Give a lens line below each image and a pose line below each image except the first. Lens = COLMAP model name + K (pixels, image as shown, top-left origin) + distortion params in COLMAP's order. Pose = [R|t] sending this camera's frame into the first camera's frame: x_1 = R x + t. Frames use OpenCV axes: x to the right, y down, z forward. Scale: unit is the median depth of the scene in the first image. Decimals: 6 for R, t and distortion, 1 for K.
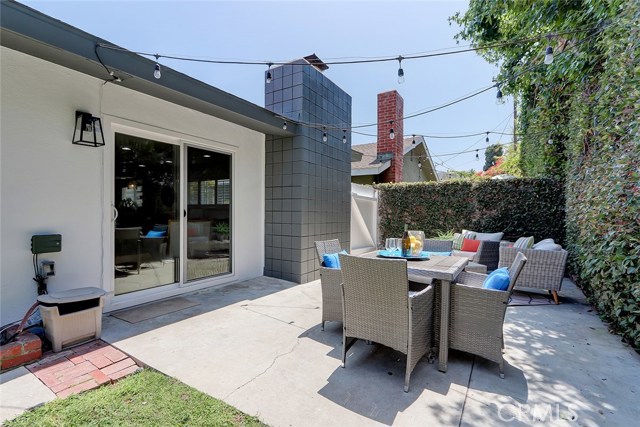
lens RADIAL K [[295.6, 0, 317.9], [0, 295.6, 215.2], [0, 0, 1]] dist [0.003260, 0.001865]
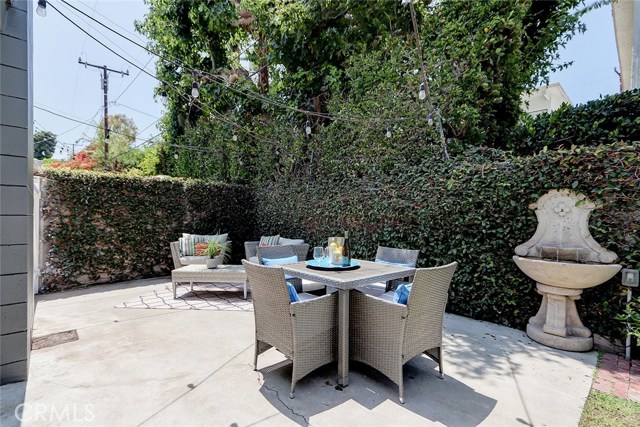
lens RADIAL K [[295.6, 0, 315.0], [0, 295.6, 218.0], [0, 0, 1]] dist [0.003260, 0.001865]
pose [[0.272206, -0.020424, 0.962022, -0.283335], [-0.002384, 0.999757, 0.021900, -0.020110], [-0.962236, -0.008255, 0.272091, 0.347853]]
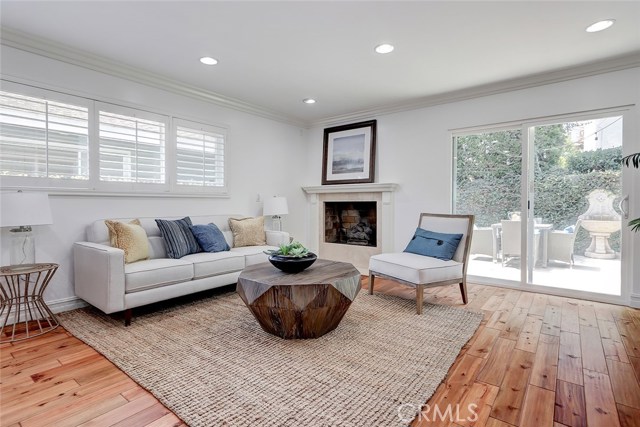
lens RADIAL K [[322.2, 0, 323.8], [0, 322.2, 204.6], [0, 0, 1]] dist [0.006493, 0.000256]
pose [[0.081009, -0.013628, 0.996620, -0.906134], [0.004147, 0.999902, 0.013335, -0.021217], [-0.996705, 0.003053, 0.081057, 0.944567]]
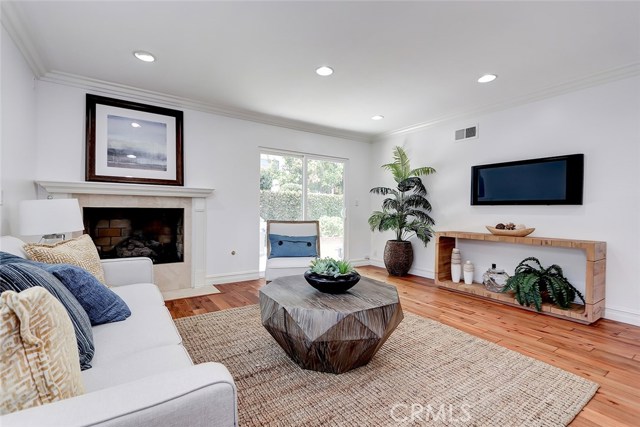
lens RADIAL K [[295.6, 0, 317.6], [0, 295.6, 210.3], [0, 0, 1]] dist [0.003260, 0.001865]
pose [[-0.921919, -0.022007, 0.386757, -0.612514], [-0.020178, 0.999758, 0.008789, -0.024480], [-0.386856, 0.000298, -0.922140, 1.329004]]
